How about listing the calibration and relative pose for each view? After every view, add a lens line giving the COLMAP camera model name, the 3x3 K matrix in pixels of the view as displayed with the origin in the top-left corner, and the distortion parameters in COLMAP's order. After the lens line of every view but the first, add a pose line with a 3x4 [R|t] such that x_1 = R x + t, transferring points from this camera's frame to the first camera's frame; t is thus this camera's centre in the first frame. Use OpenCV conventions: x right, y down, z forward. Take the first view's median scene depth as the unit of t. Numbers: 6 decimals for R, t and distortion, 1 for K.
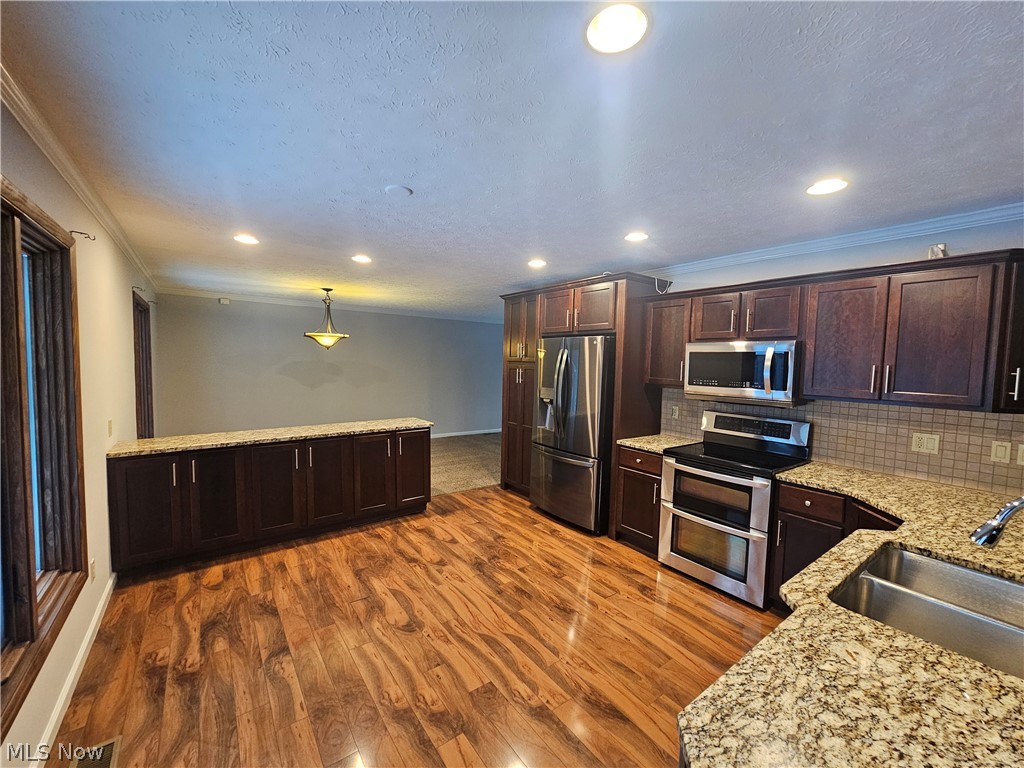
lens RADIAL K [[418.2, 0, 511.3], [0, 418.2, 384.6], [0, 0, 1]] dist [-0.001637, 0.001507]
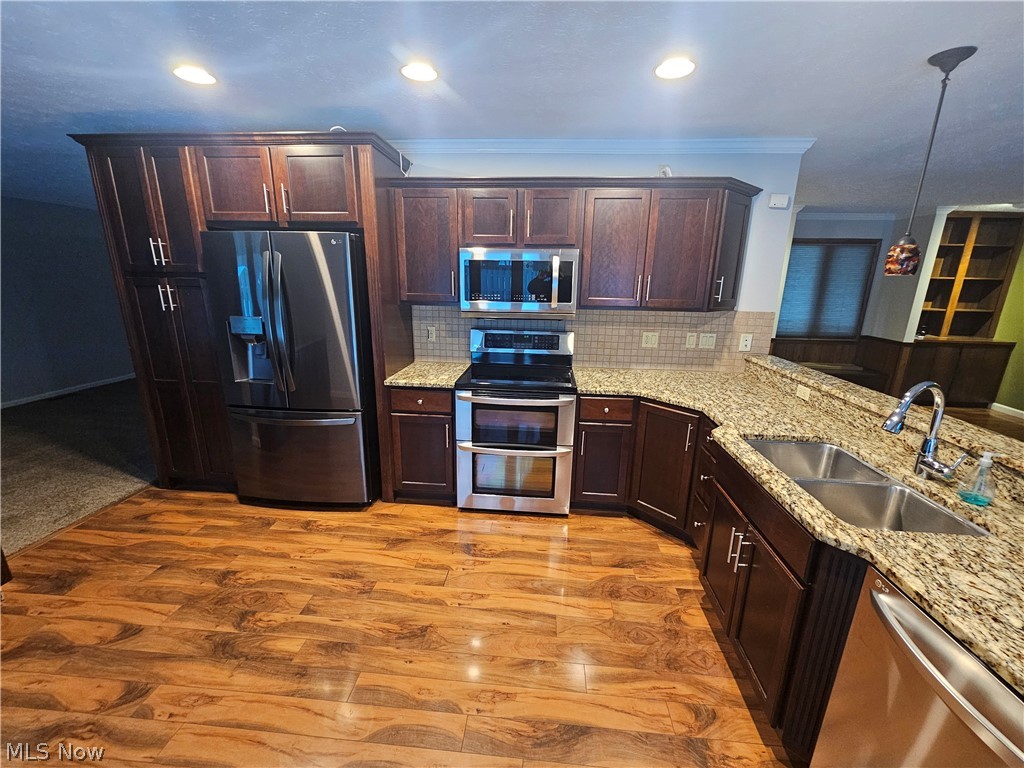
lens RADIAL K [[418.2, 0, 514.5], [0, 418.2, 386.4], [0, 0, 1]] dist [-0.001637, 0.001507]
pose [[0.656395, -0.204837, 0.726076, -0.168735], [0.042219, 0.970899, 0.235737, -0.028897], [-0.753235, -0.124083, 0.645942, 0.410765]]
